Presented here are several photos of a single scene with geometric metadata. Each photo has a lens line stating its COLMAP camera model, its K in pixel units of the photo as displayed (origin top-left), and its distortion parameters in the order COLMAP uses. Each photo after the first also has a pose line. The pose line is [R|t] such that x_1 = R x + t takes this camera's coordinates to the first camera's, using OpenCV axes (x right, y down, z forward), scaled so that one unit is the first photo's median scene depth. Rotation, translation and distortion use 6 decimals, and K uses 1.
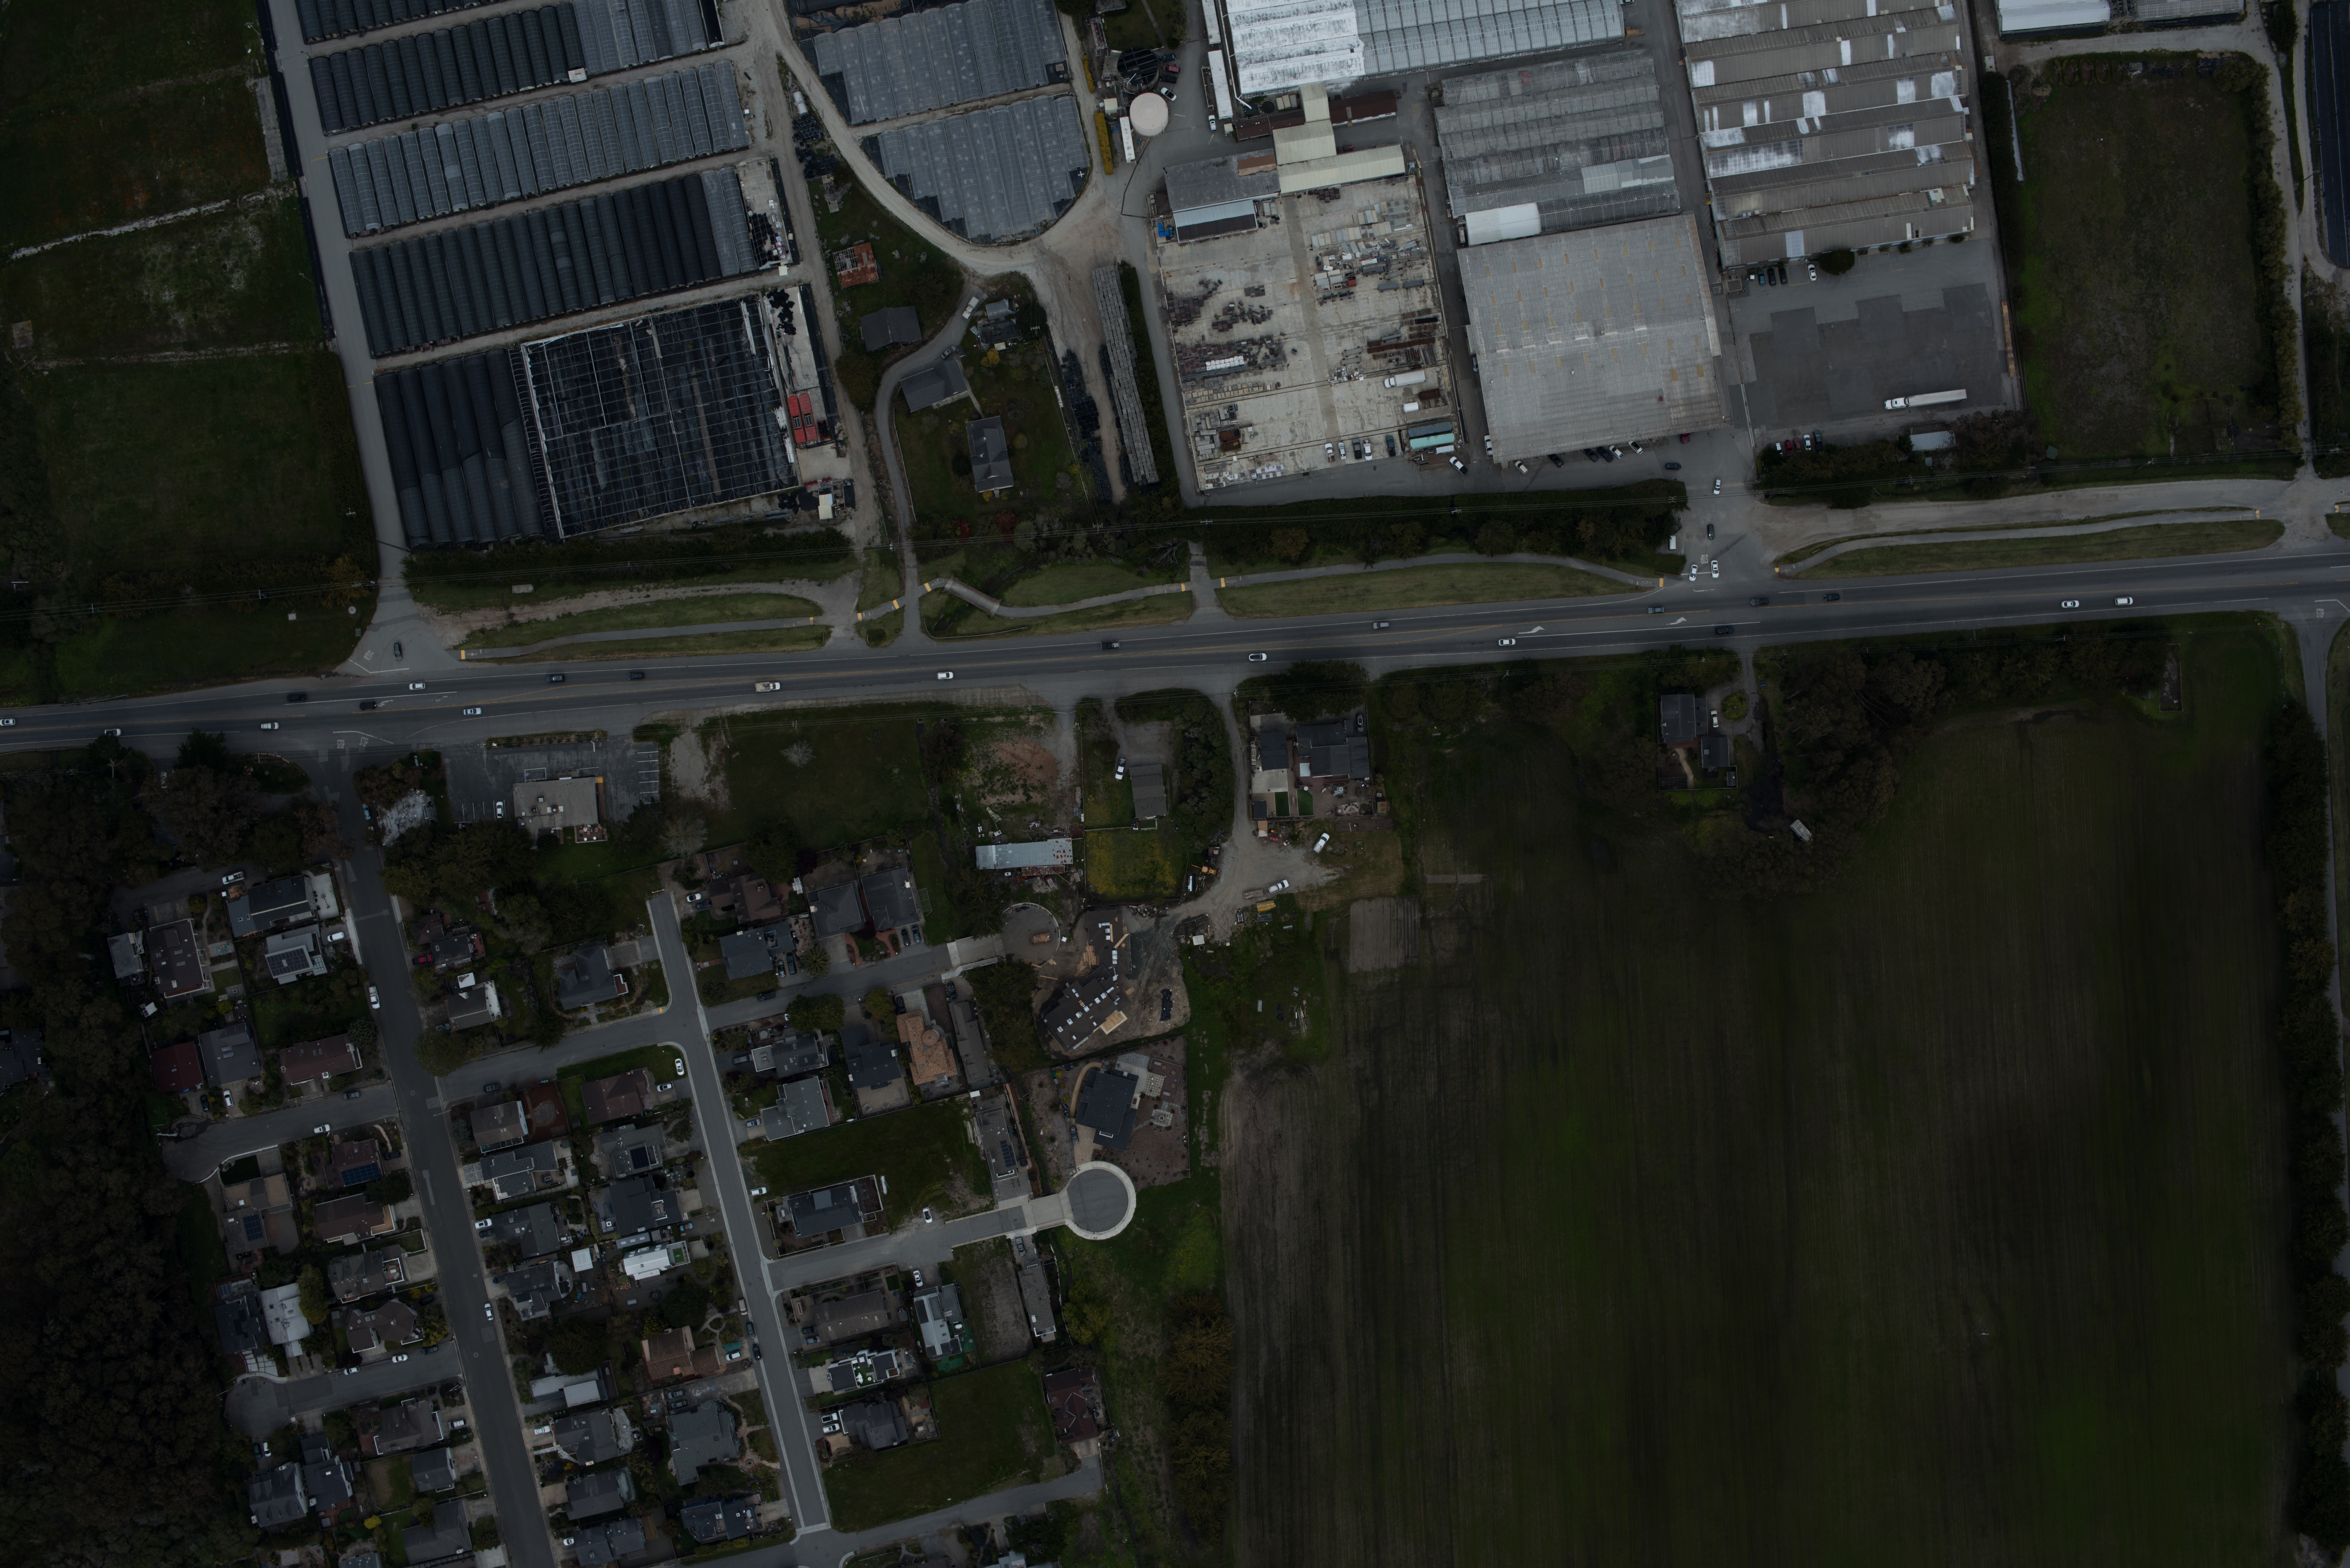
lens RADIAL K [[2700.0, 0, 1175.0], [0, 2700.0, 784.0], [0, 0, 1]] dist [-0.007234, 0.166805]
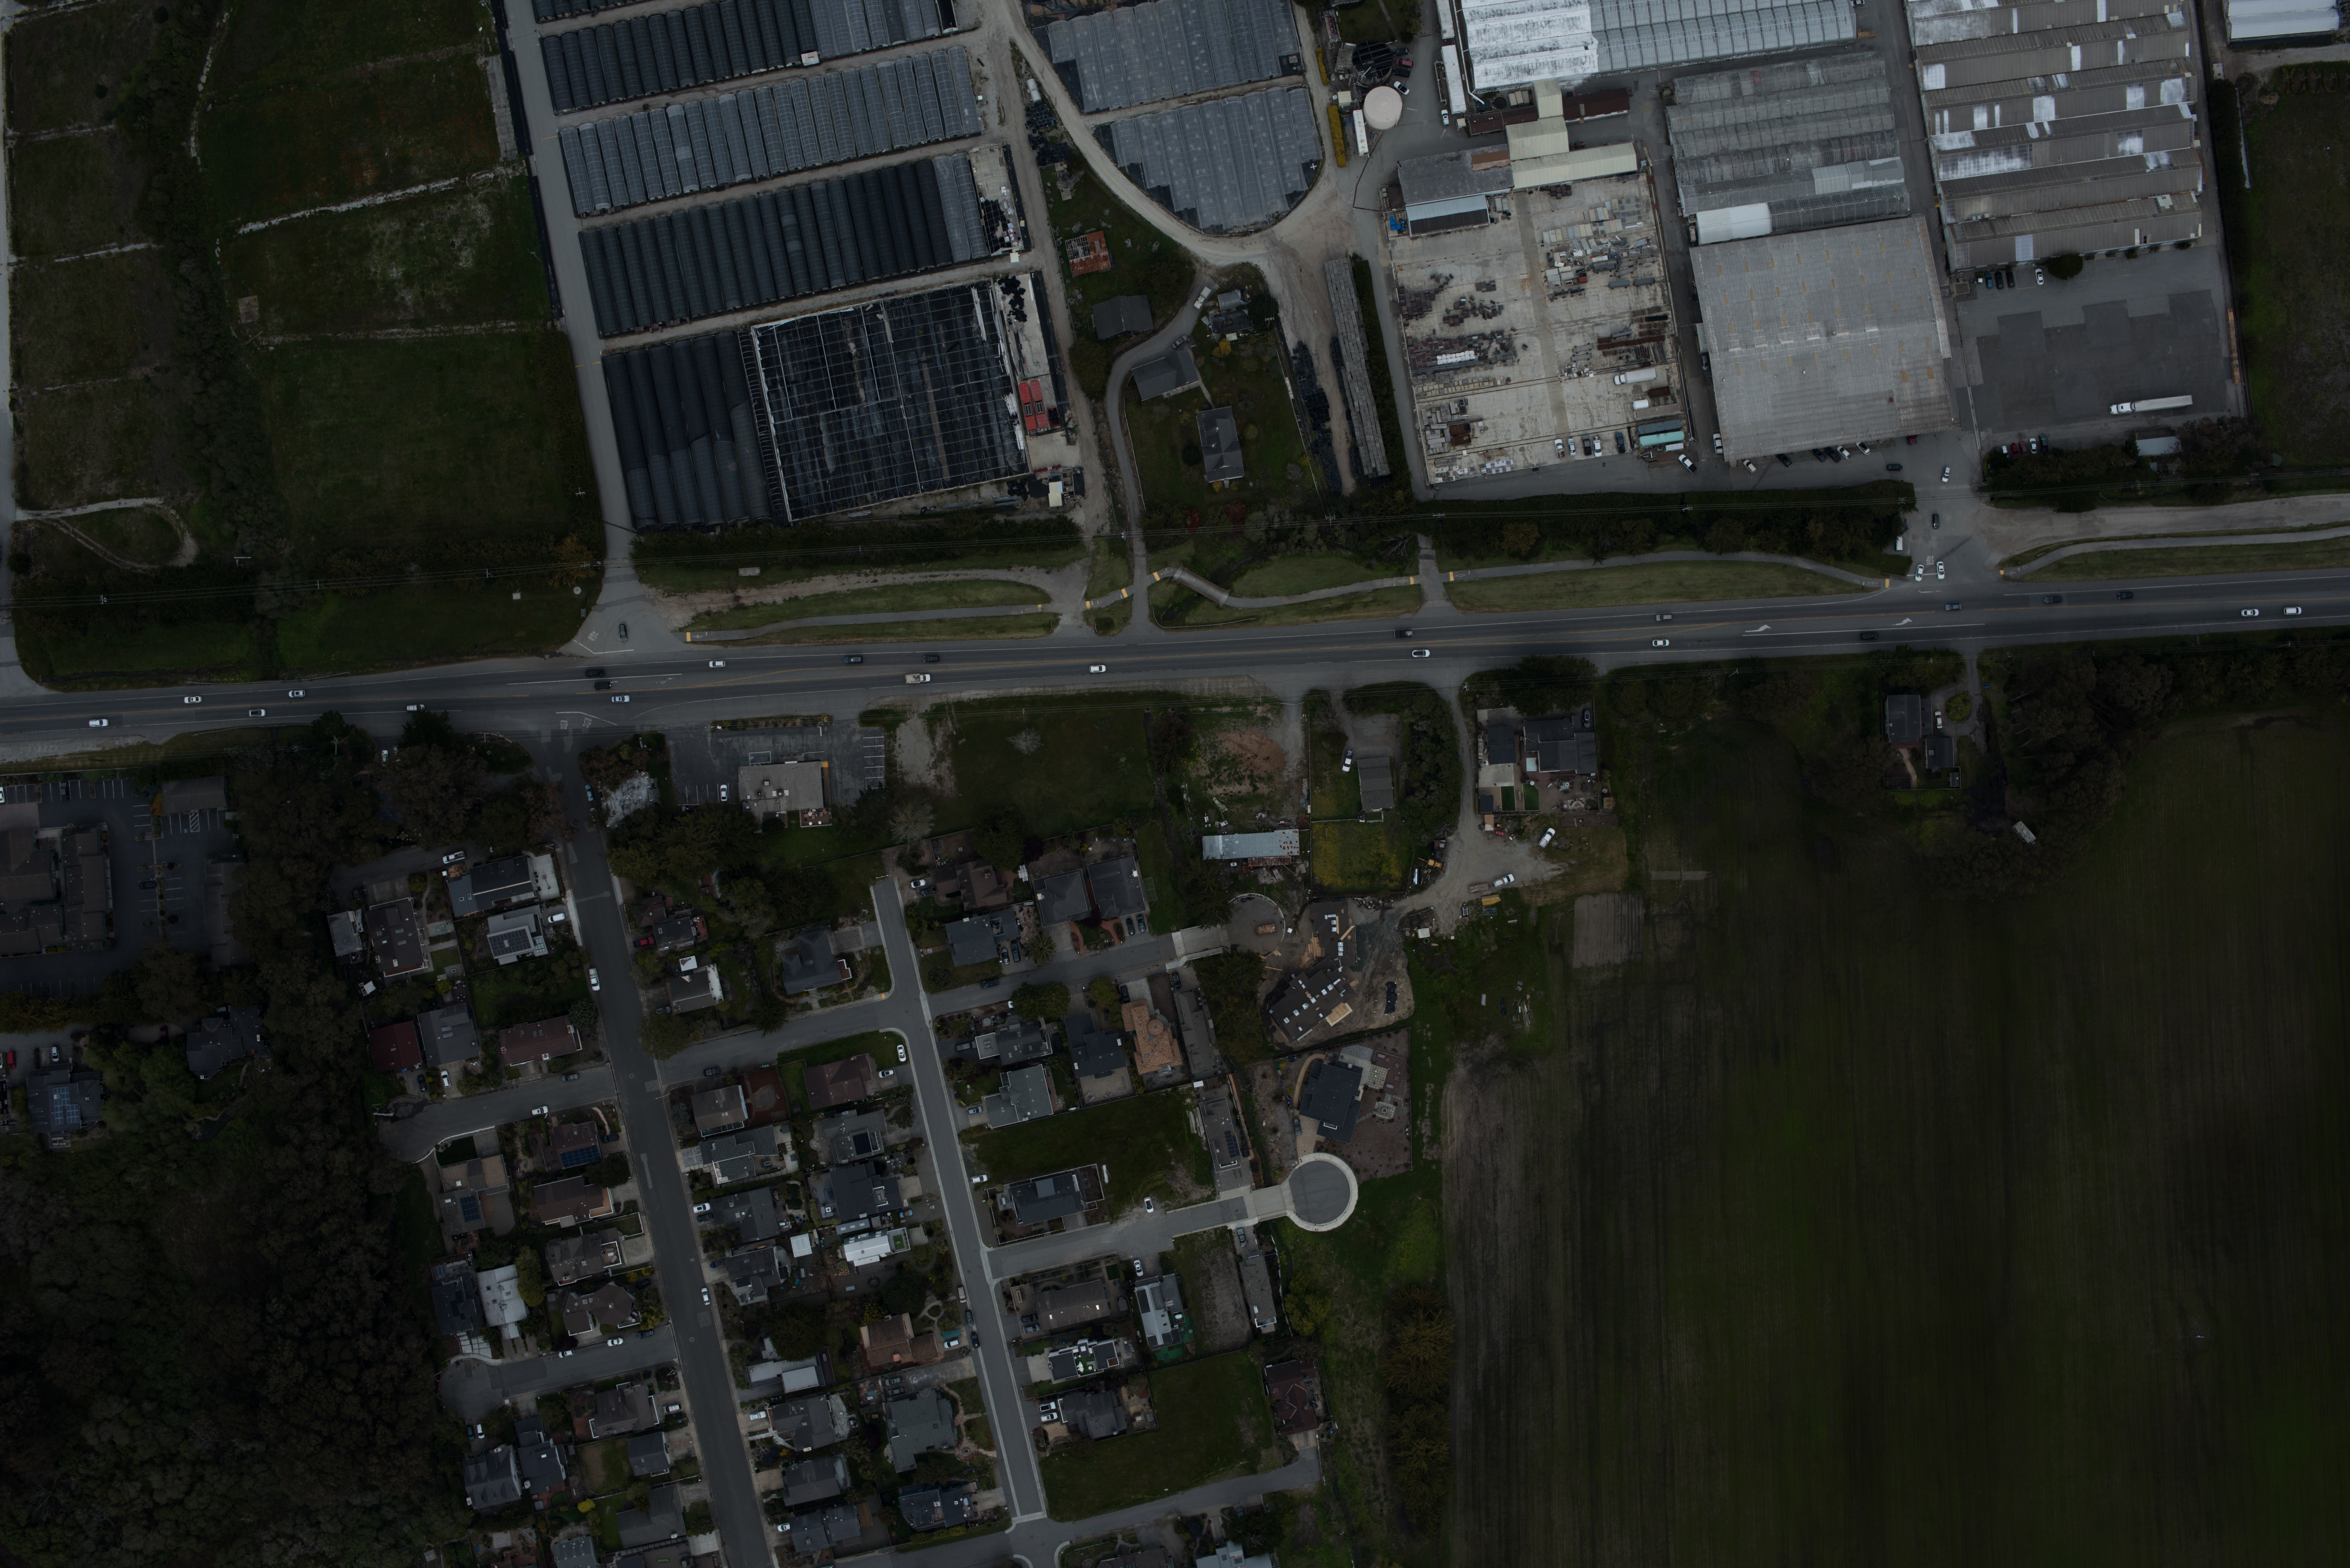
lens RADIAL K [[2700.0, 0, 1175.0], [0, 2700.0, 784.0], [0, 0, 1]] dist [-0.007234, 0.166805]
pose [[0.999748, 0.014499, 0.017163, -0.100587], [-0.014455, 0.999892, -0.002711, 0.006562], [-0.017200, 0.002462, 0.999849, 0.000805]]
